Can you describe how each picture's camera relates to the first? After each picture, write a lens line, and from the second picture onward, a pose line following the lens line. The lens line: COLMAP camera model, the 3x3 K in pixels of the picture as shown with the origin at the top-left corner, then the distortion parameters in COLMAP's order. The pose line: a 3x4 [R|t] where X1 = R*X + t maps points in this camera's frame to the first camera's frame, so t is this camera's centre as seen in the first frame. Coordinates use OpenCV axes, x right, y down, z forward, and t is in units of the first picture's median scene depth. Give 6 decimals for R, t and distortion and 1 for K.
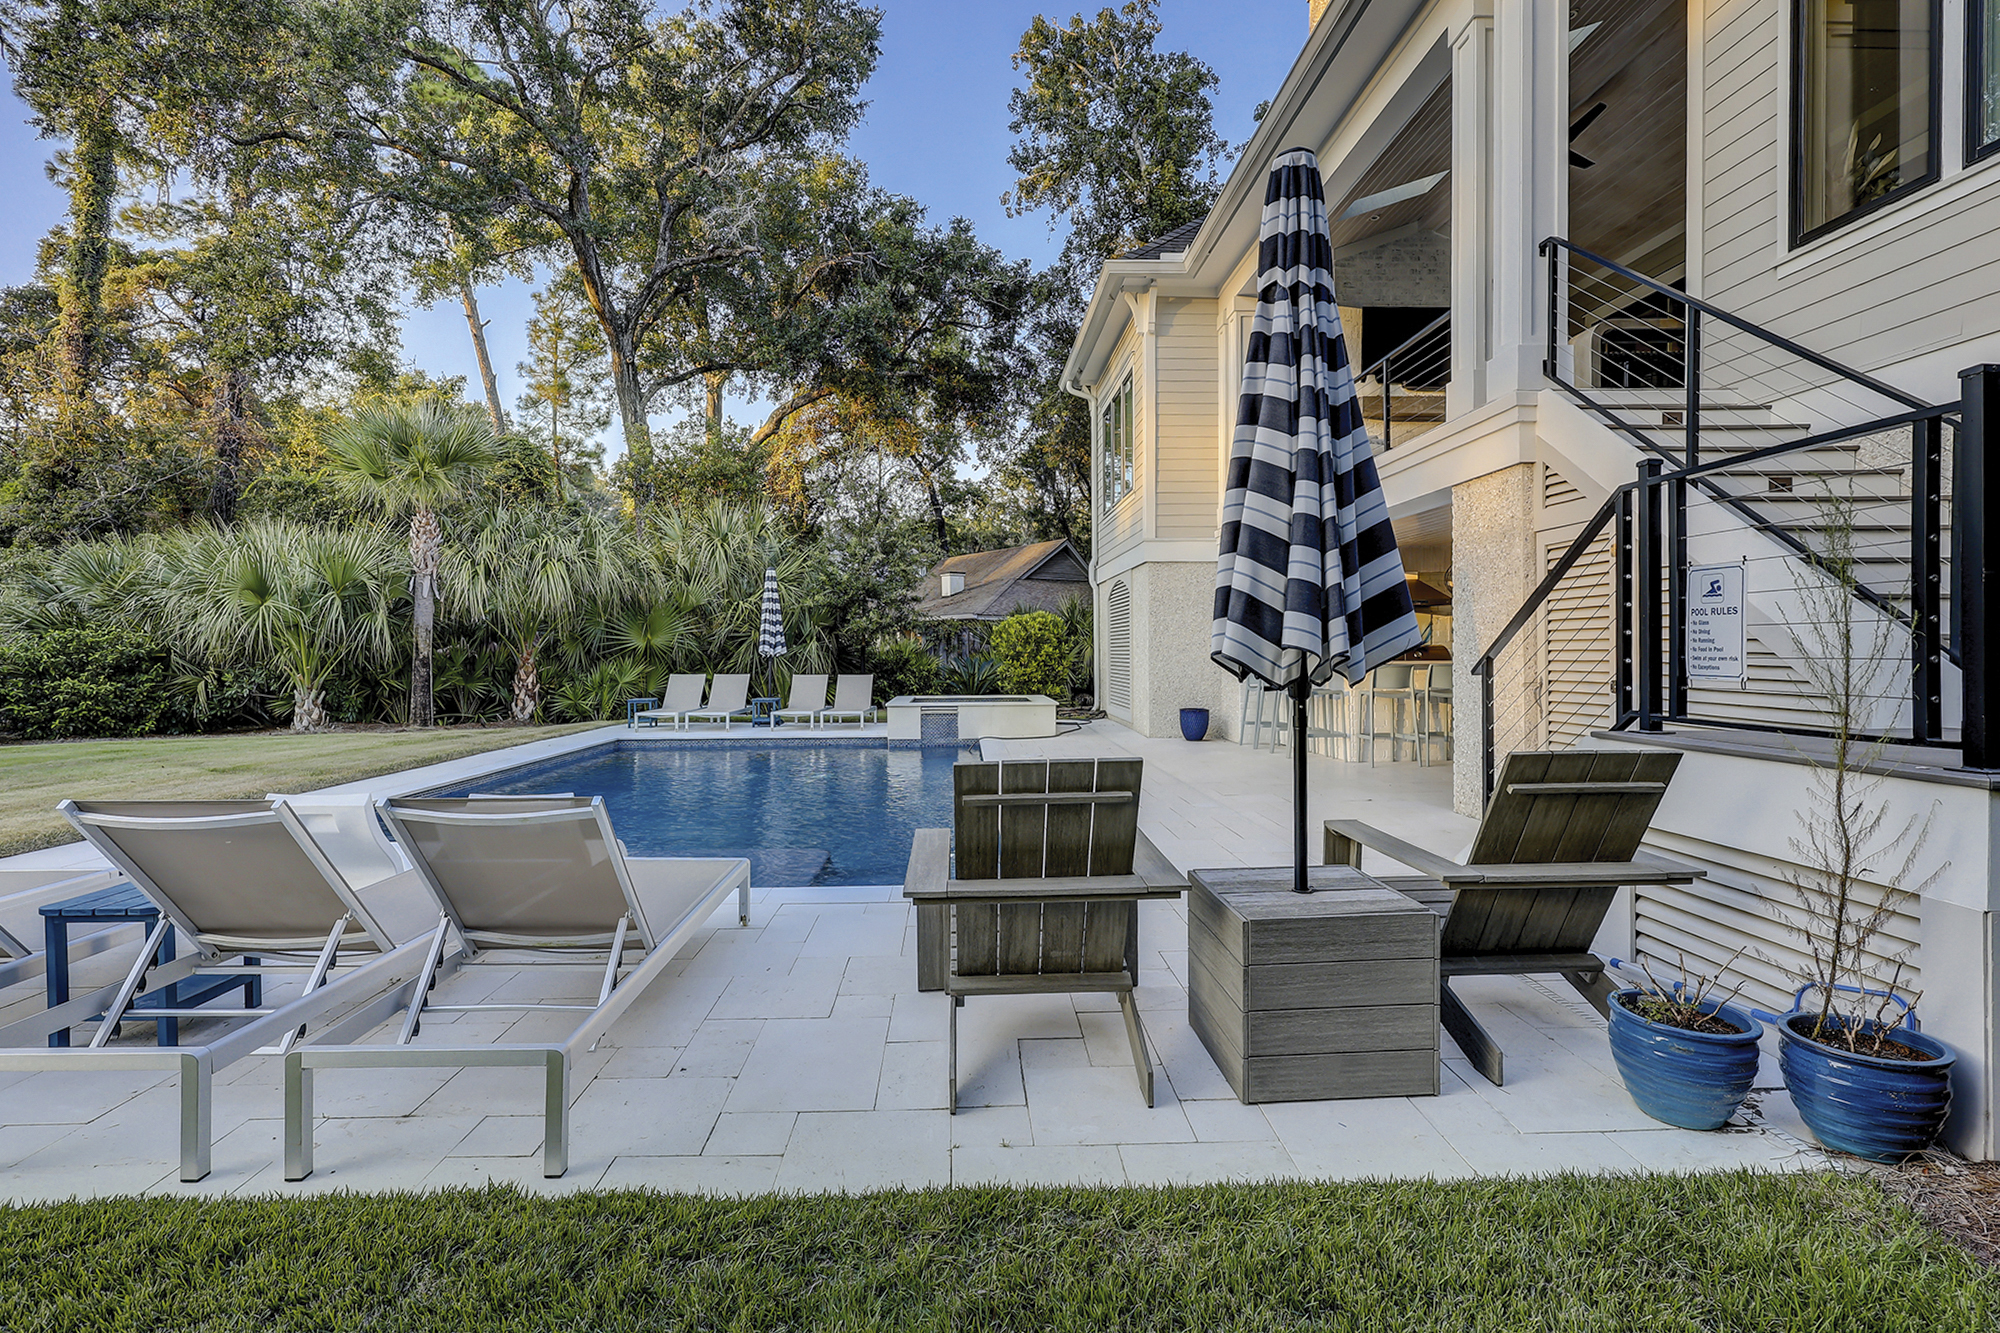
lens RADIAL K [[952.2, 0, 1000.3], [0, 952.2, 729.7], [0, 0, 1]] dist [0.000155, 0.000286]
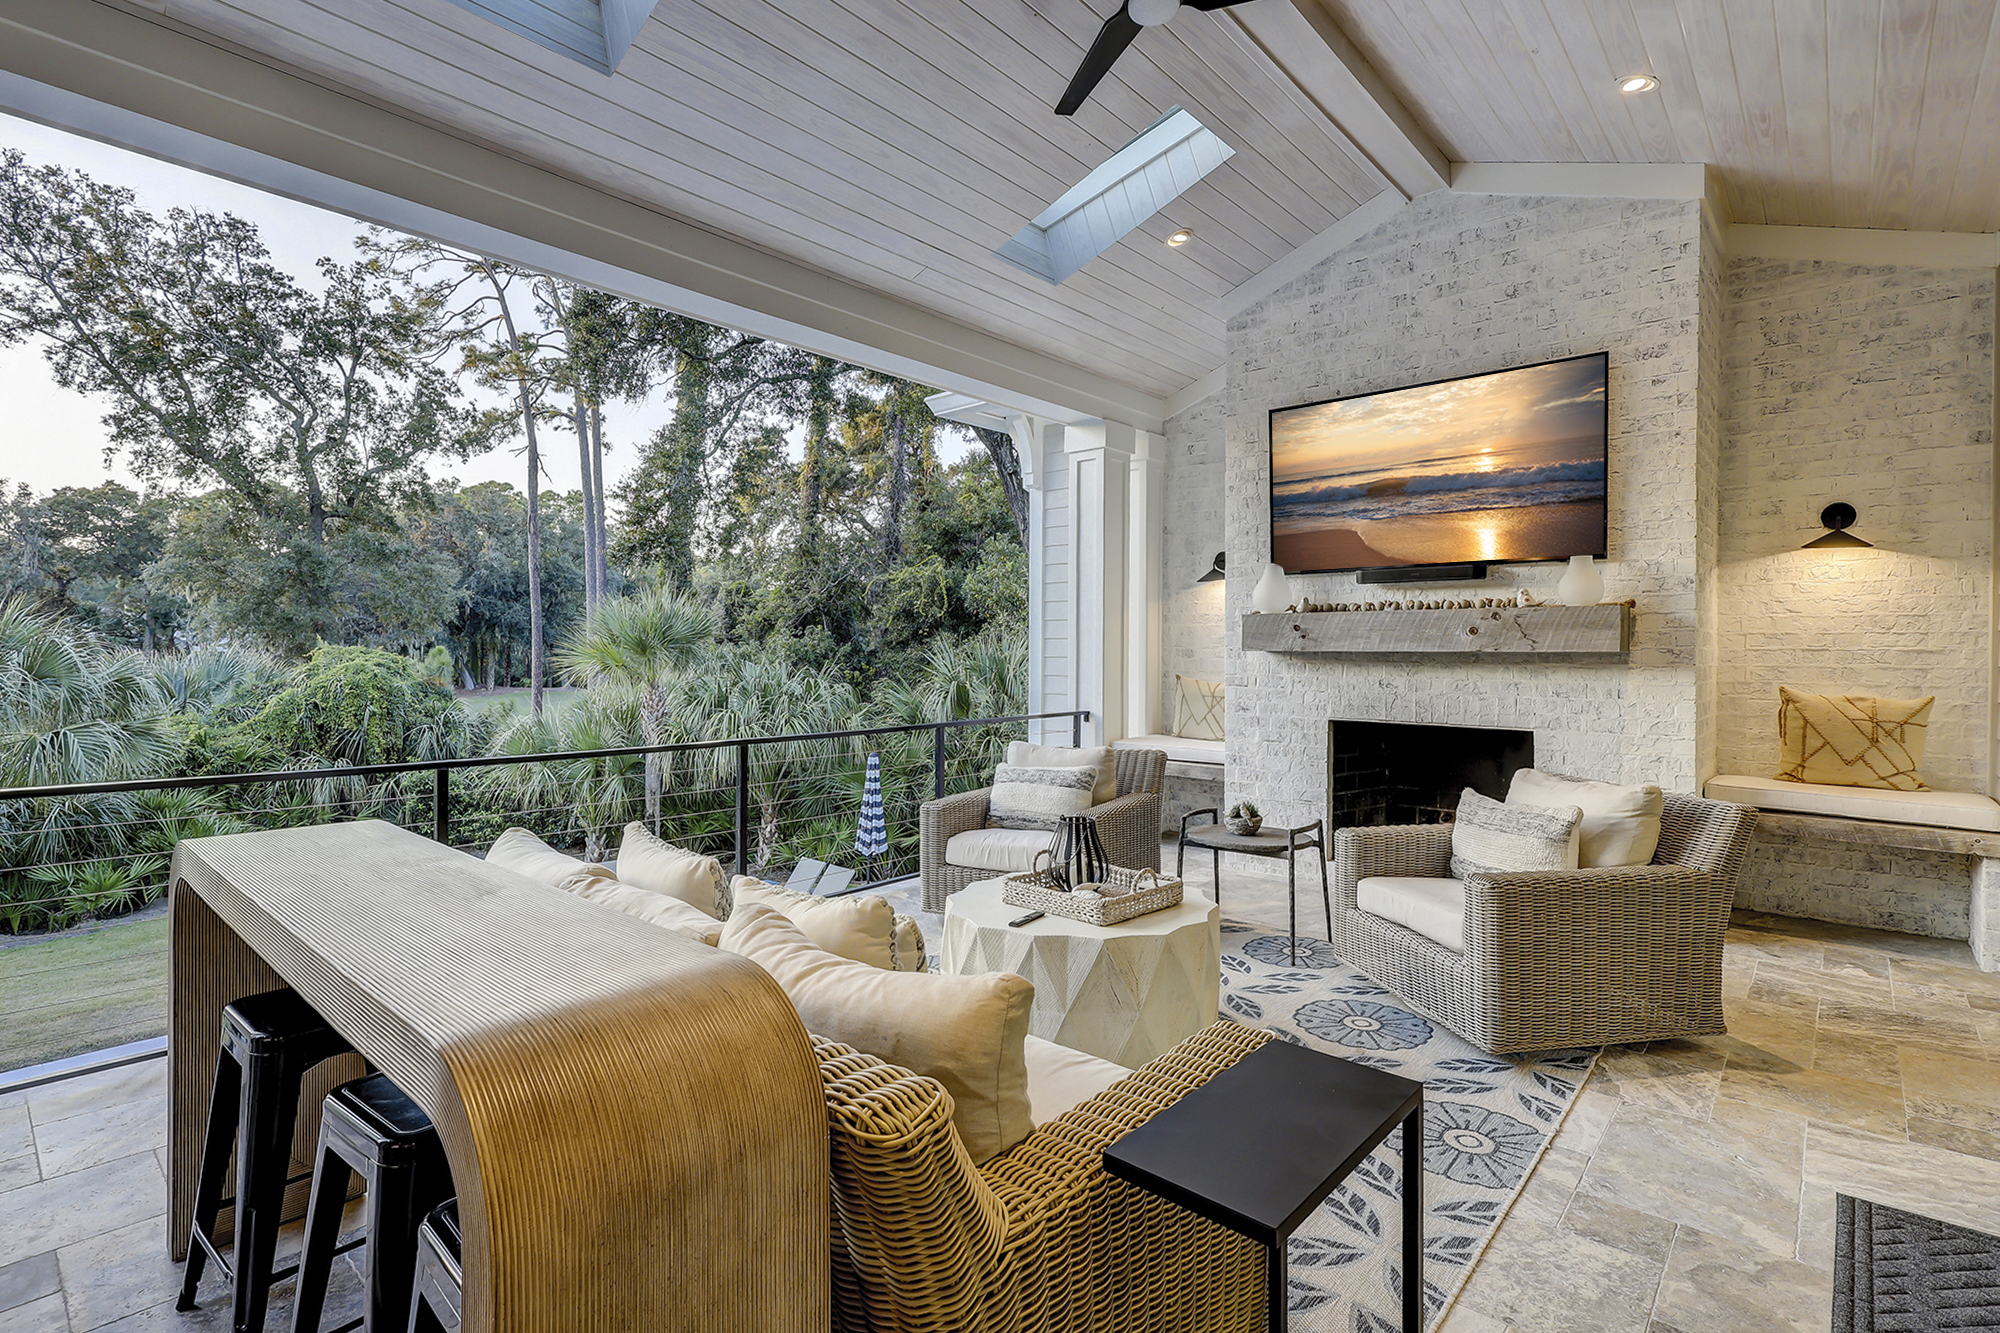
lens RADIAL K [[955.3, 0, 1000.0], [0, 955.3, 666.5], [0, 0, 1]] dist [-0.003872, 0.000846]
pose [[0.729171, 0.017252, -0.684114, 0.450694], [-0.064084, 0.997011, -0.043163, -0.219152], [0.681324, 0.075314, 0.728097, 0.419830]]
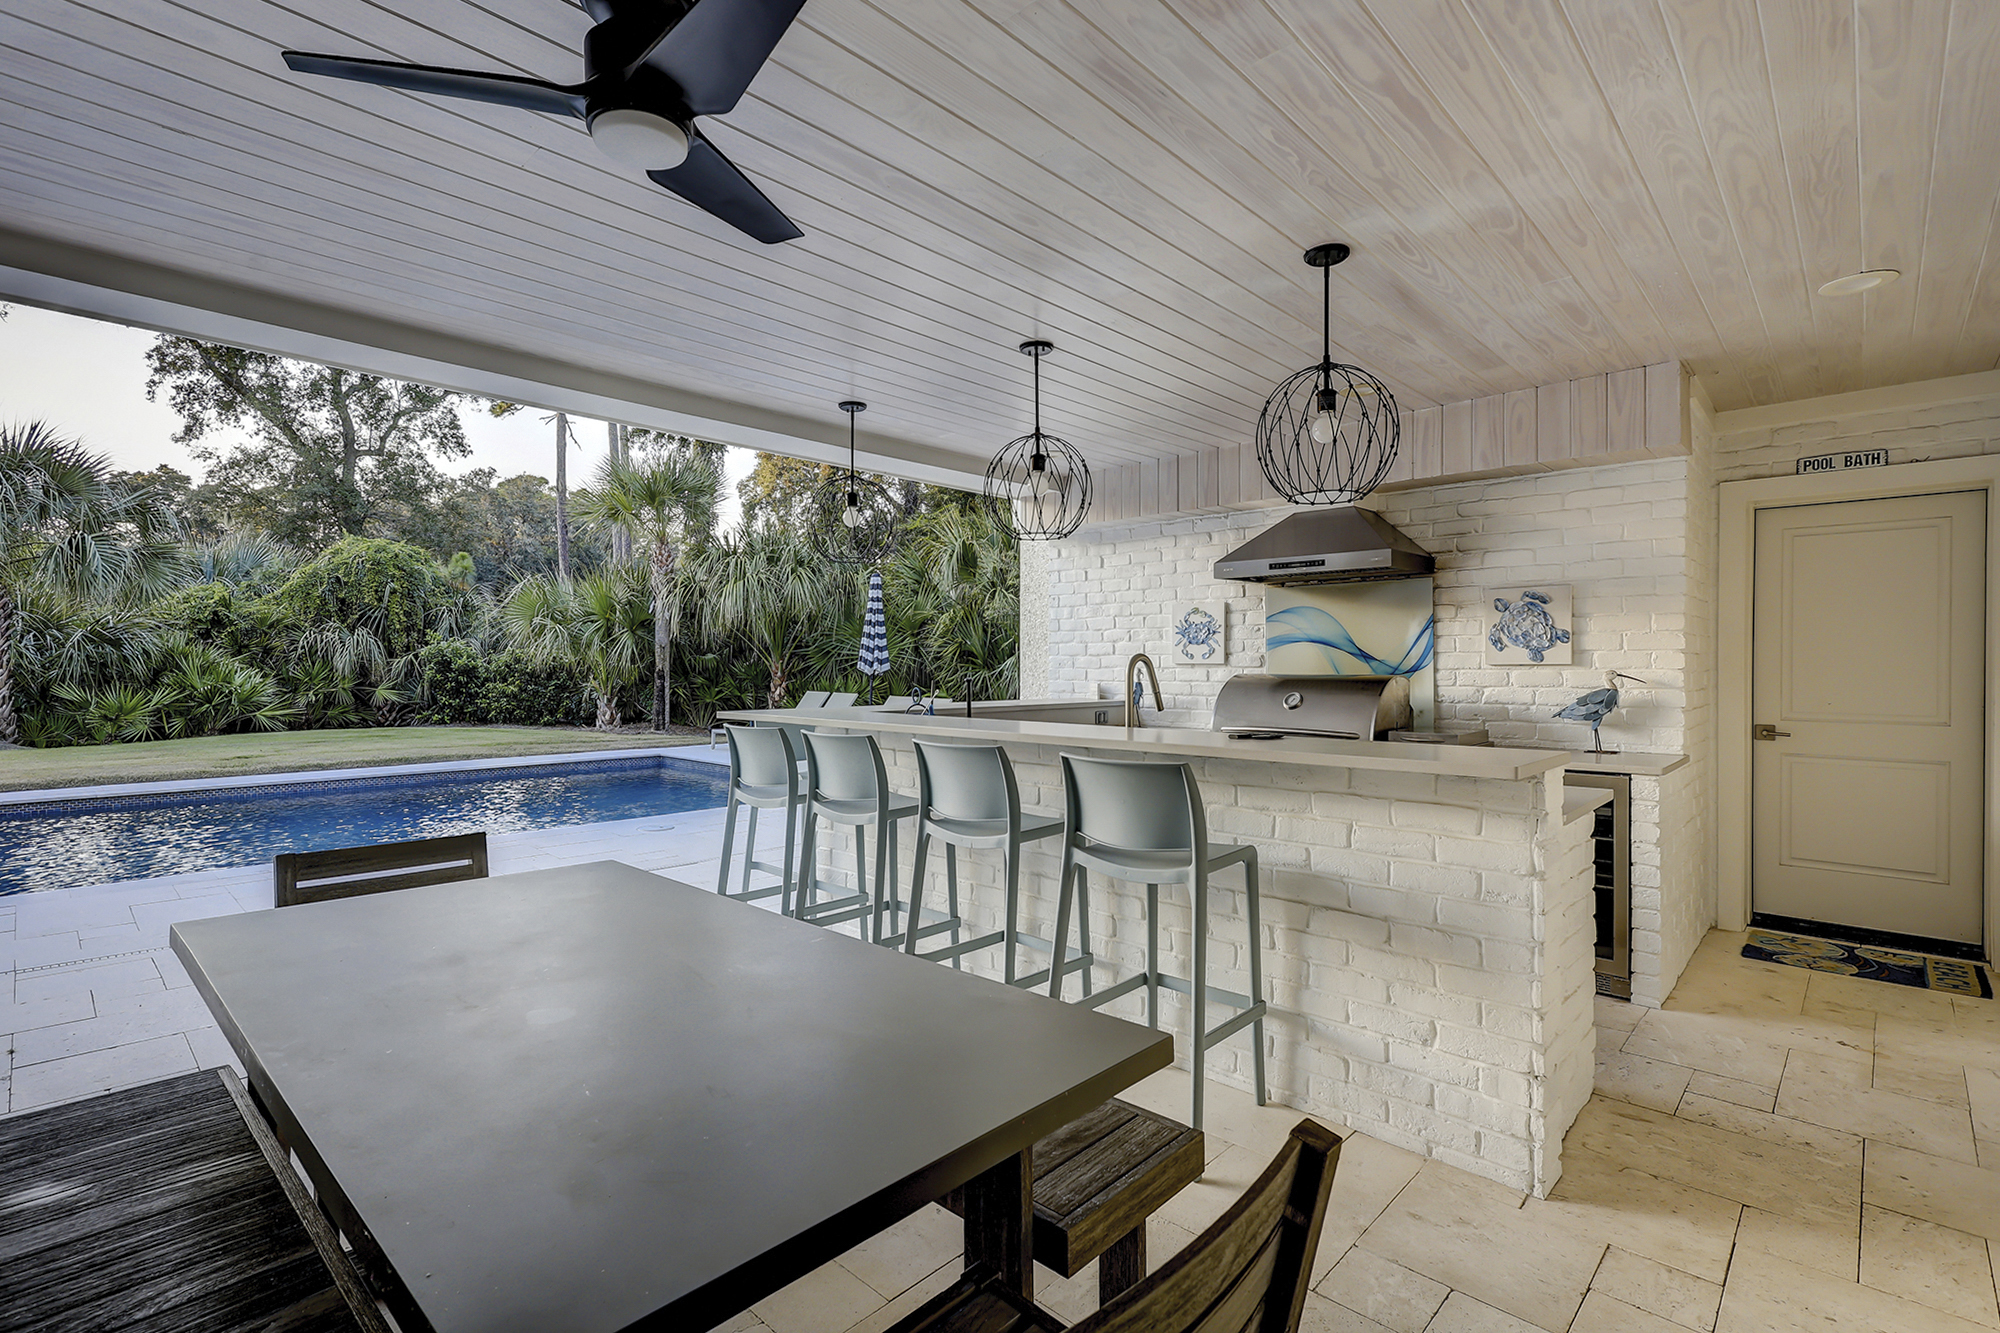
lens RADIAL K [[941.1, 0, 992.9], [0, 941.1, 672.7], [0, 0, 1]] dist [-0.001043, 0.001063]
pose [[0.706478, 0.015455, -0.707566, 0.452381], [-0.067091, 0.996722, -0.045216, -0.046169], [0.704548, 0.079416, 0.705199, 0.461722]]
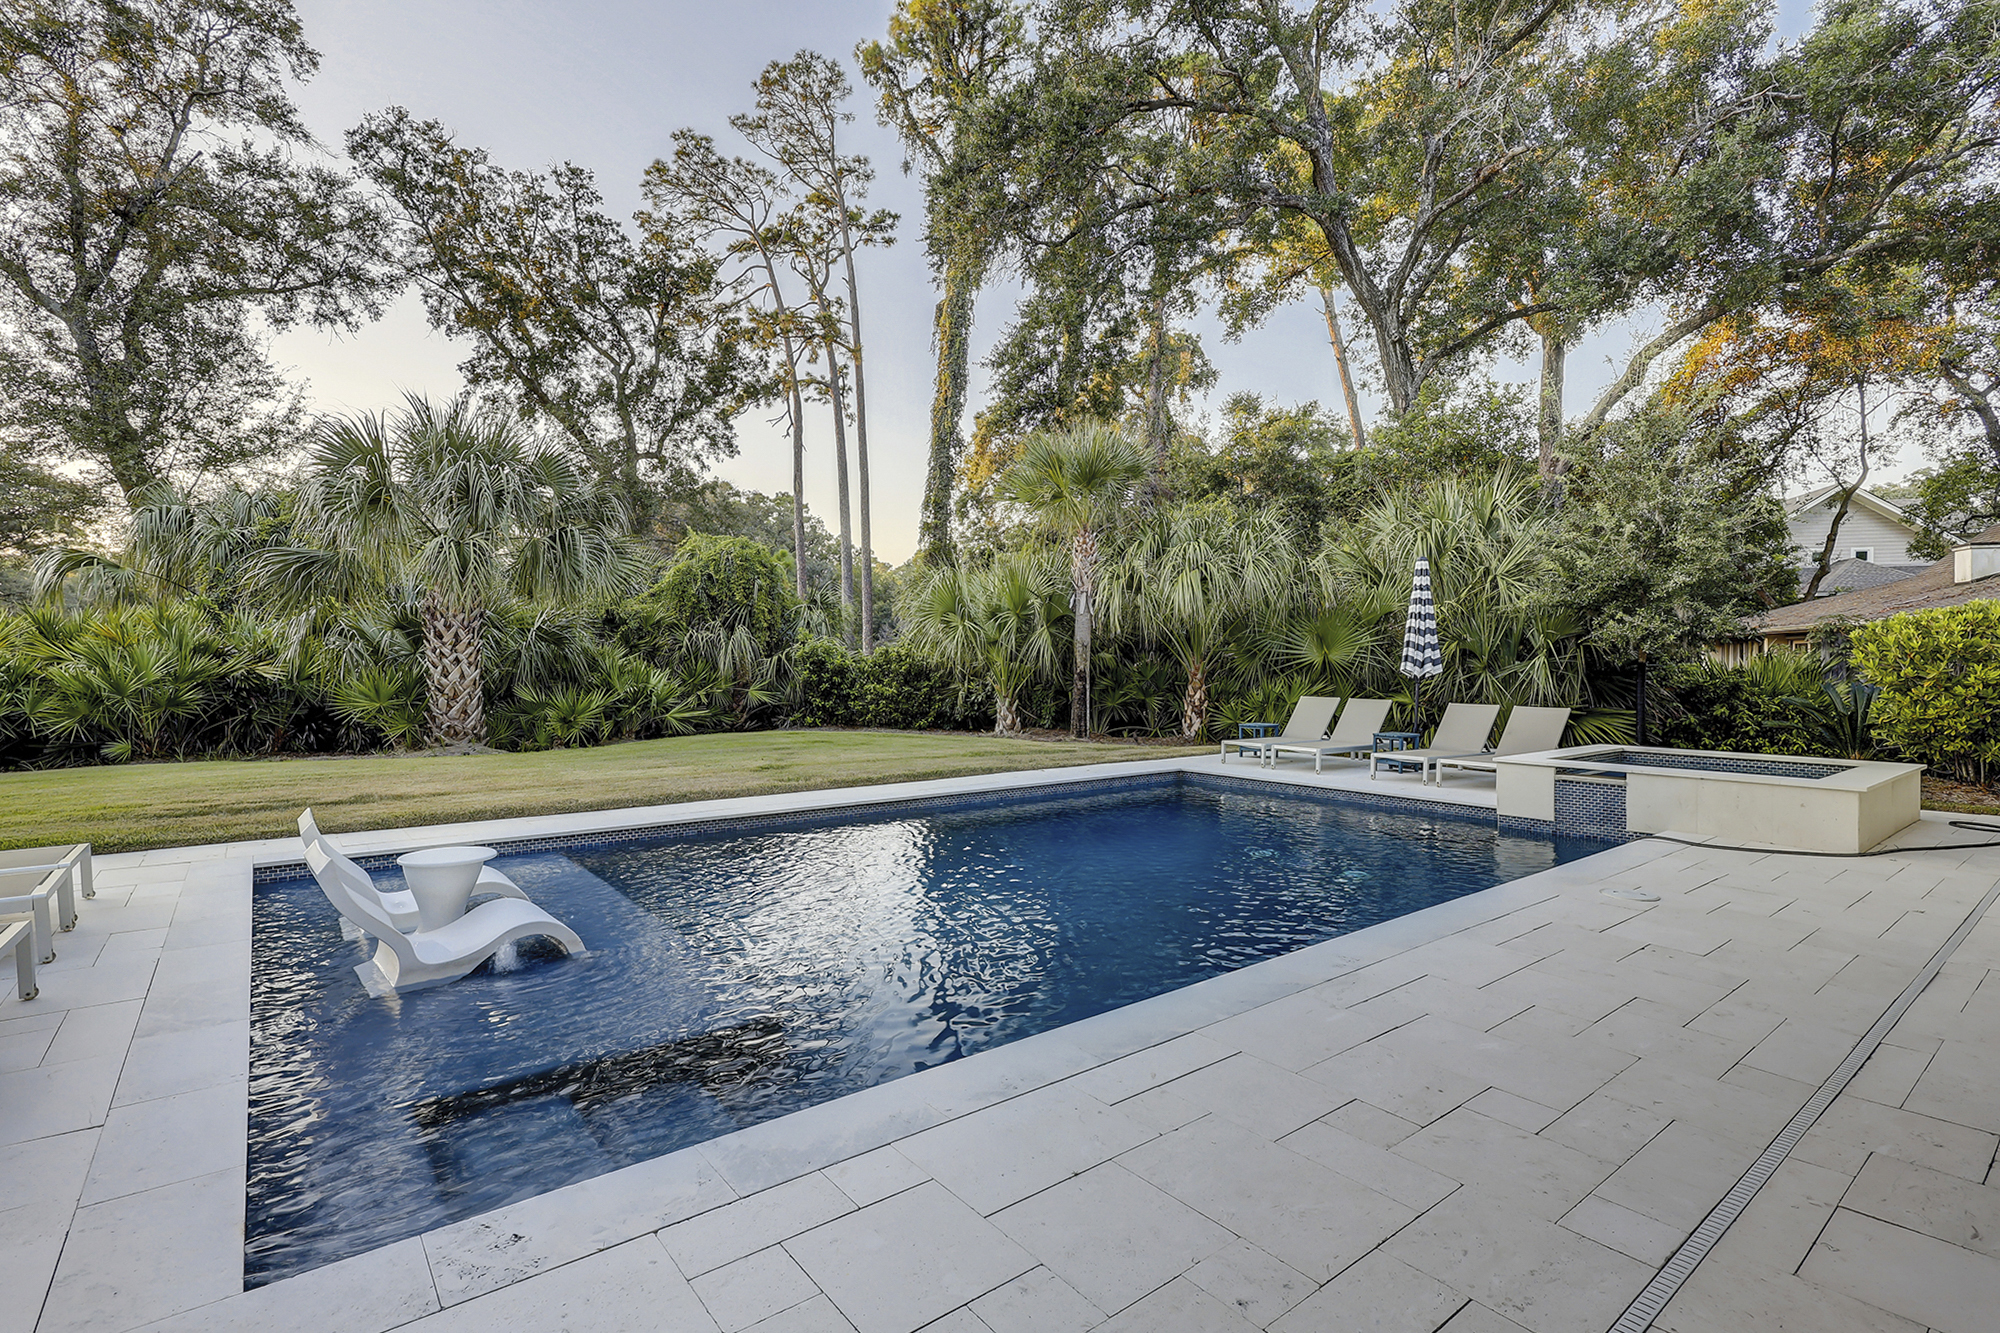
lens RADIAL K [[941.1, 0, 992.9], [0, 941.1, 672.7], [0, 0, 1]] dist [-0.001043, 0.001063]
pose [[0.597386, 0.017756, -0.801757, 0.145442], [-0.073641, 0.996745, -0.032794, -0.032102], [0.798566, 0.078633, 0.596749, 0.301064]]
